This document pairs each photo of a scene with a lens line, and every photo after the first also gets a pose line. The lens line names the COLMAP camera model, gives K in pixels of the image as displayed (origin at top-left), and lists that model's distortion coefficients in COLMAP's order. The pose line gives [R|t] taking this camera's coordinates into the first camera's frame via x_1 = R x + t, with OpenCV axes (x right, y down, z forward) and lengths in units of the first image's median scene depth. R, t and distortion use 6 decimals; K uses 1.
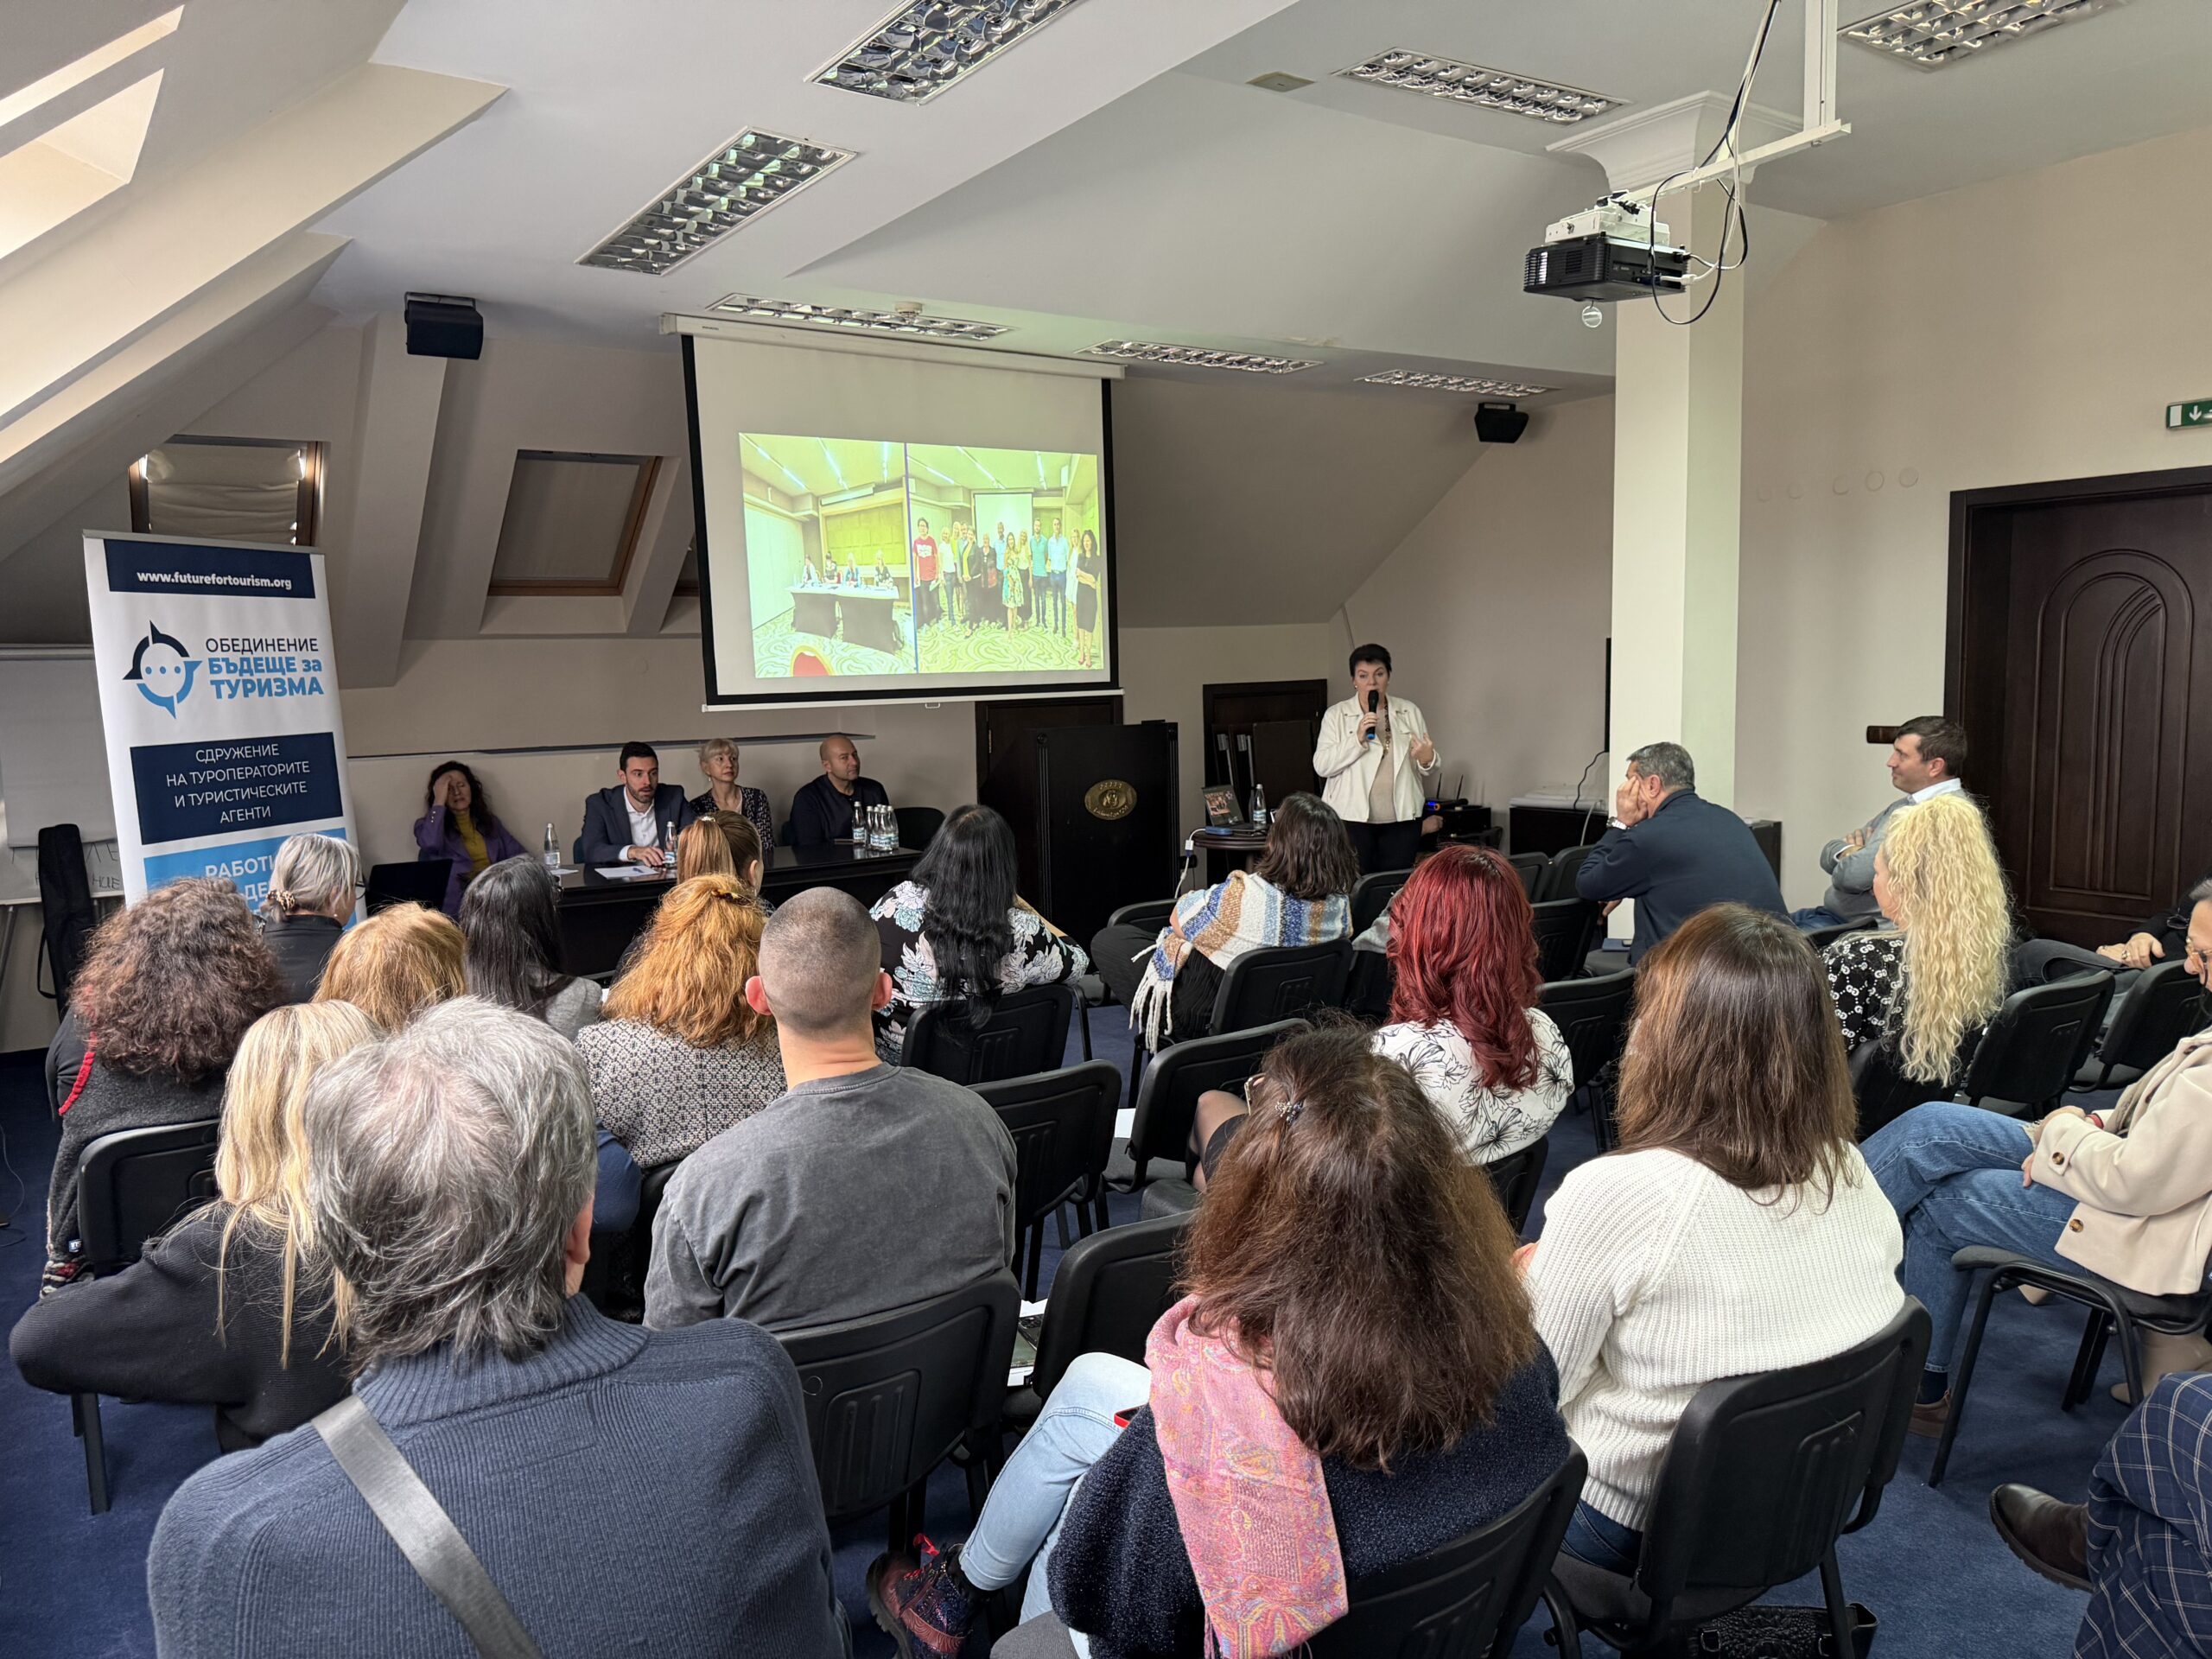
lens RADIAL K [[1534.0, 0, 1116.9], [0, 1534.0, 850.0], [0, 0, 1]] dist [0.039151, -0.055541]
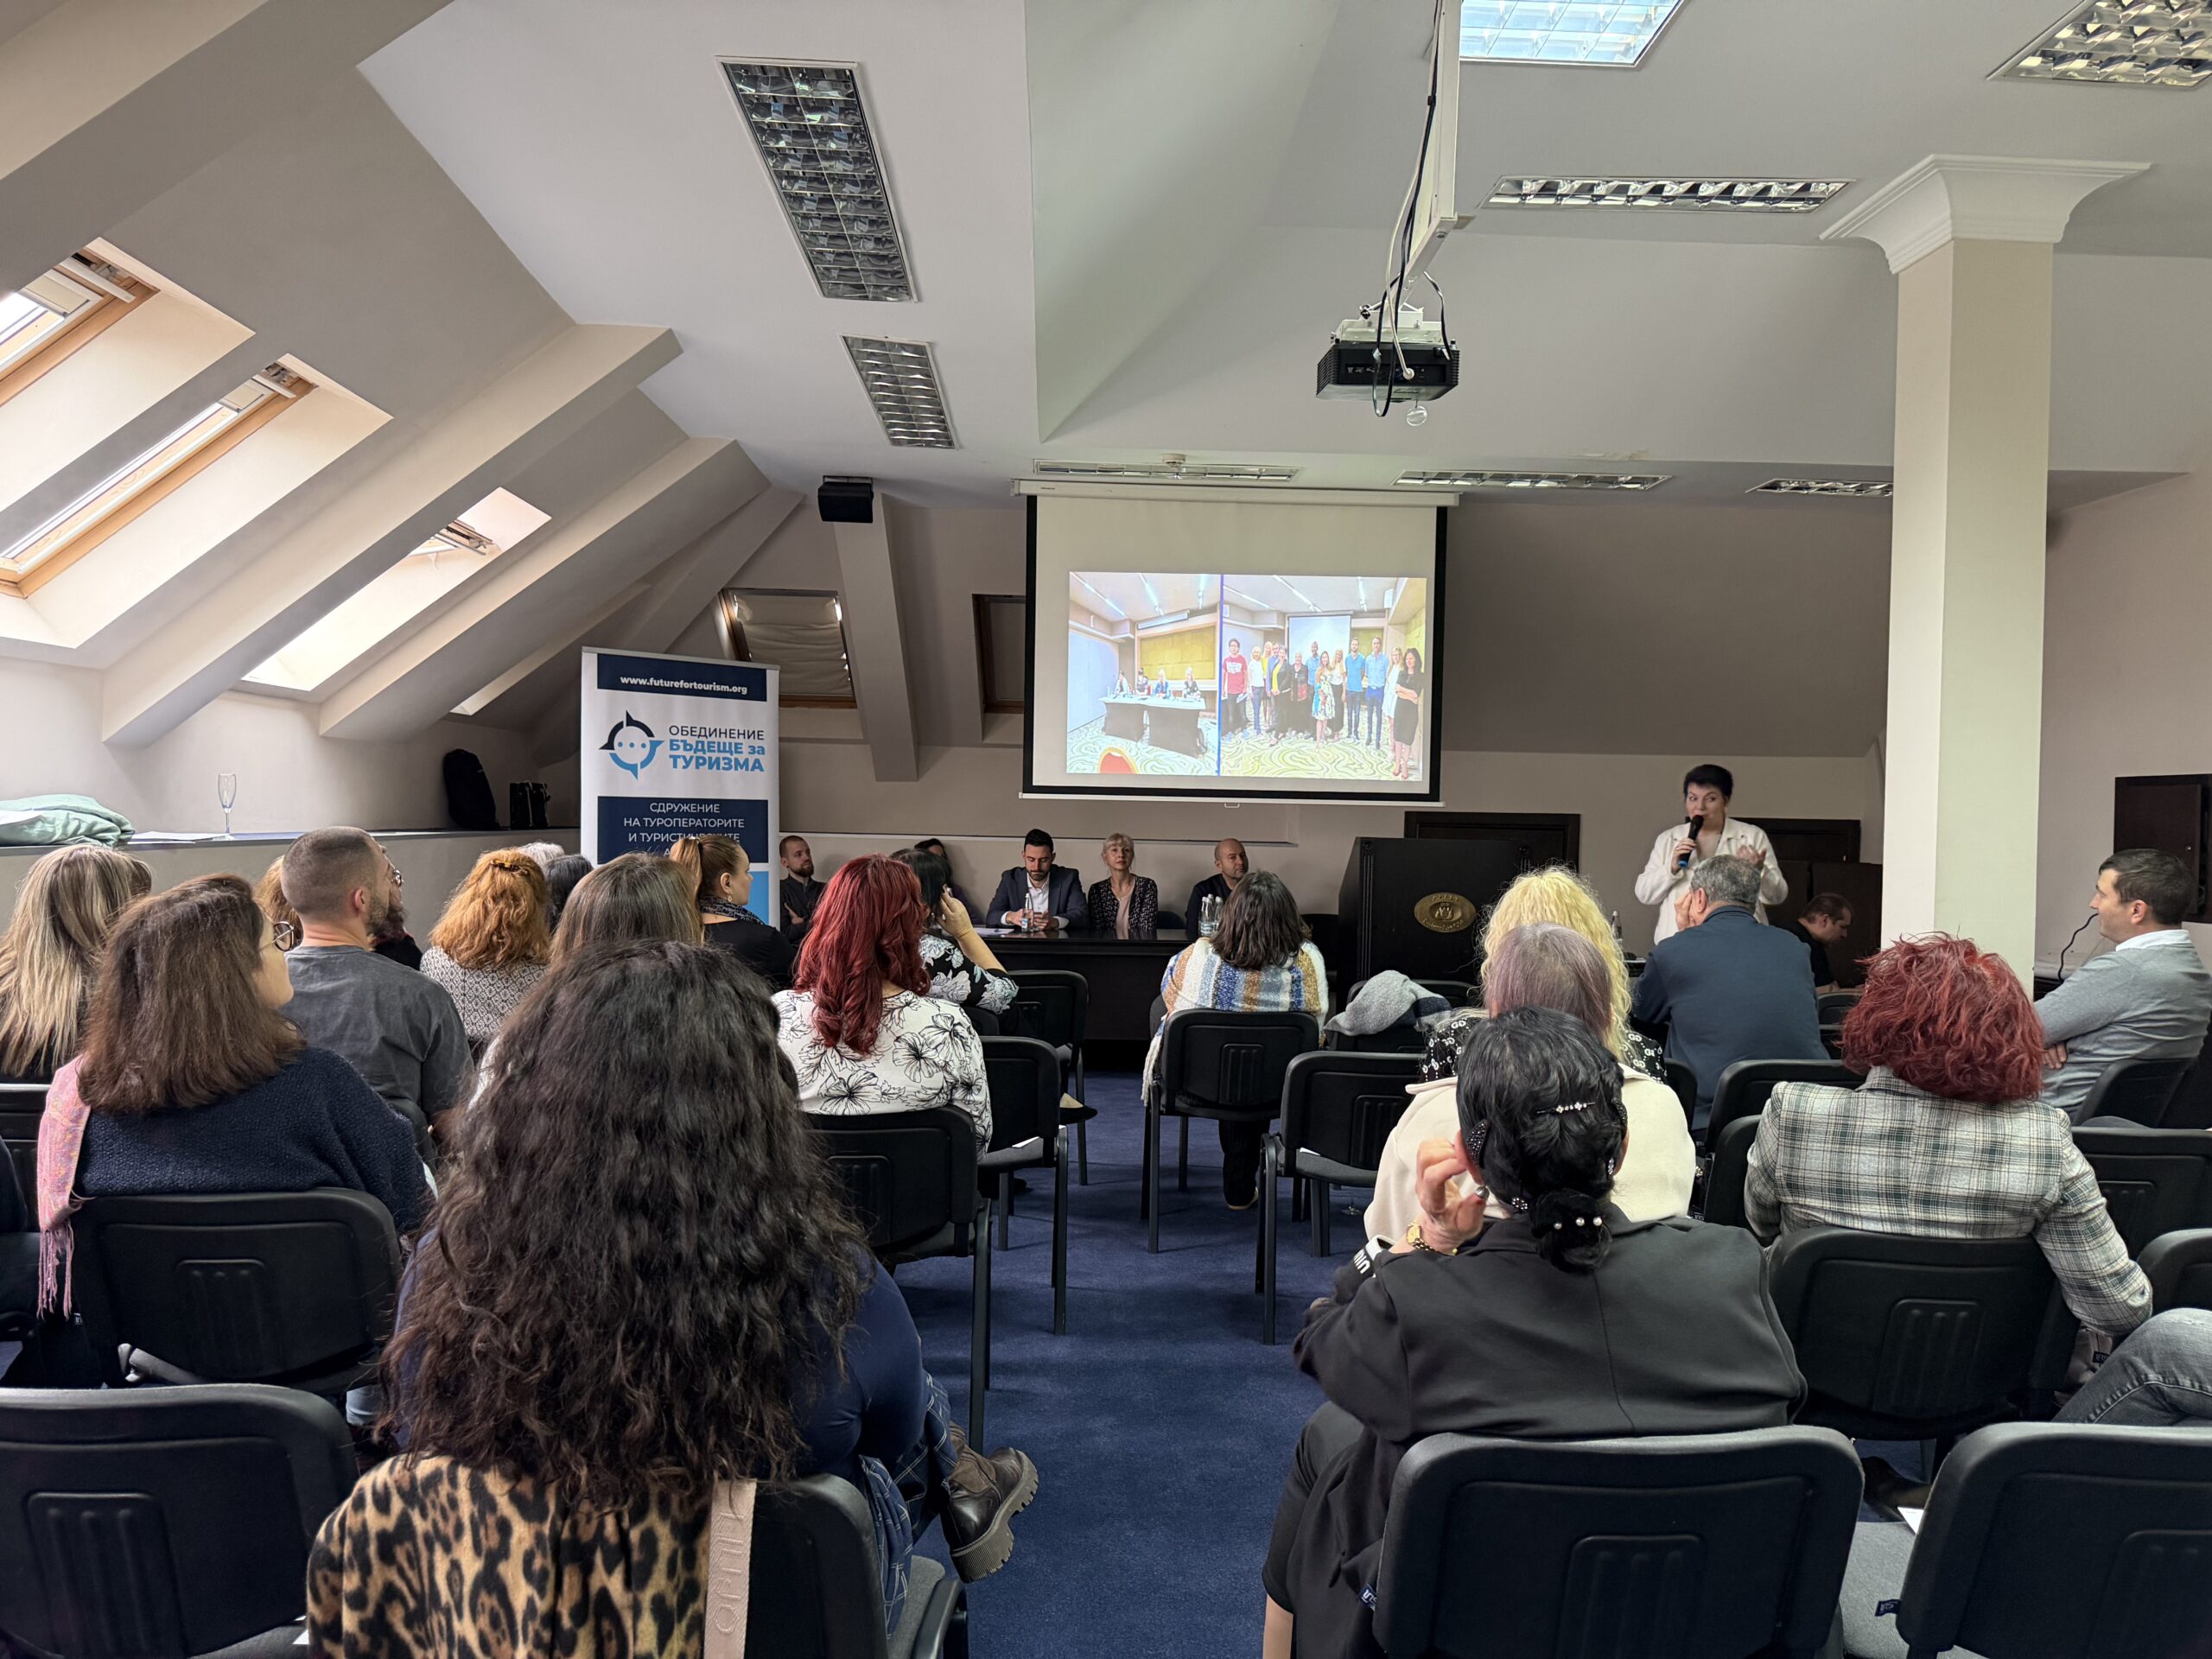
lens RADIAL K [[1534.0, 0, 1108.2], [0, 1534.0, 833.3], [0, 0, 1]] dist [0.039151, -0.055541]
pose [[0.845998, 0.050531, -0.530787, 0.414172], [-0.108173, 0.991062, -0.078064, 0.022620], [0.522098, 0.123459, 0.843903, 0.027278]]
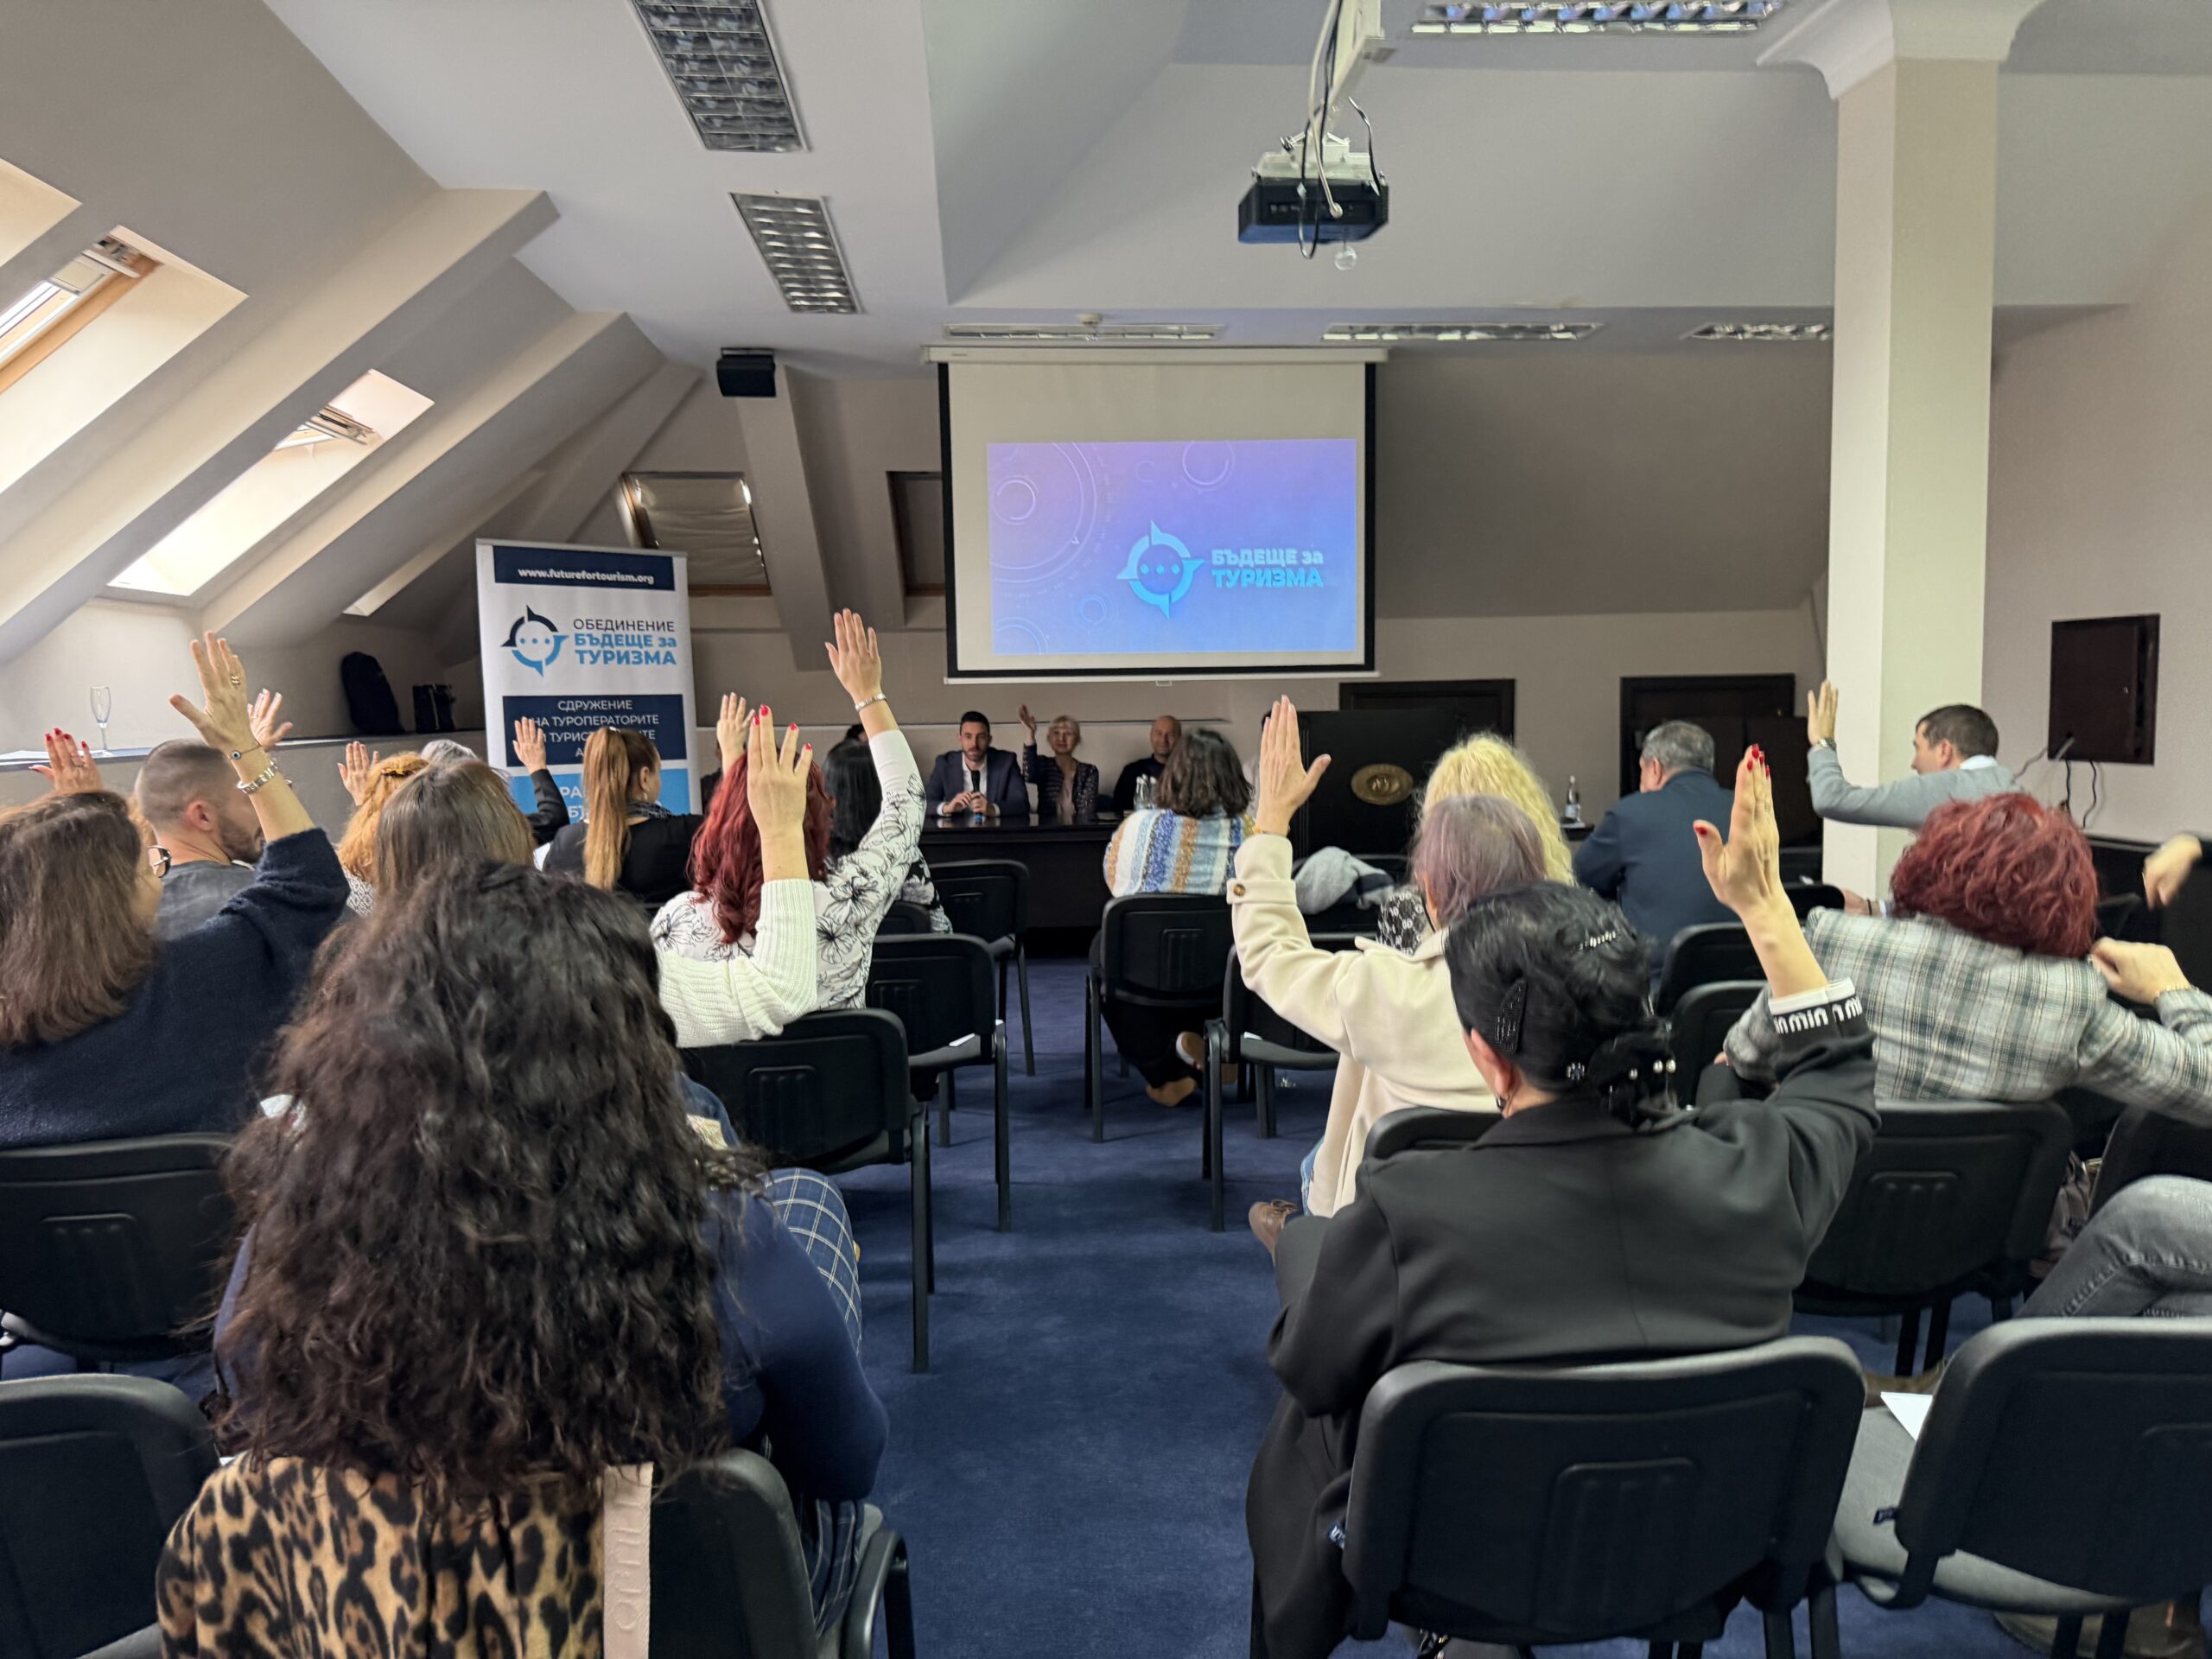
lens RADIAL K [[1534.0, 0, 1100.1], [0, 1534.0, 831.8], [0, 0, 1]] dist [0.039151, -0.055541]
pose [[0.867197, 0.057371, -0.494649, 0.401587], [-0.068870, 0.997613, -0.005034, 0.019586], [0.493179, 0.038432, 0.869078, 0.051755]]
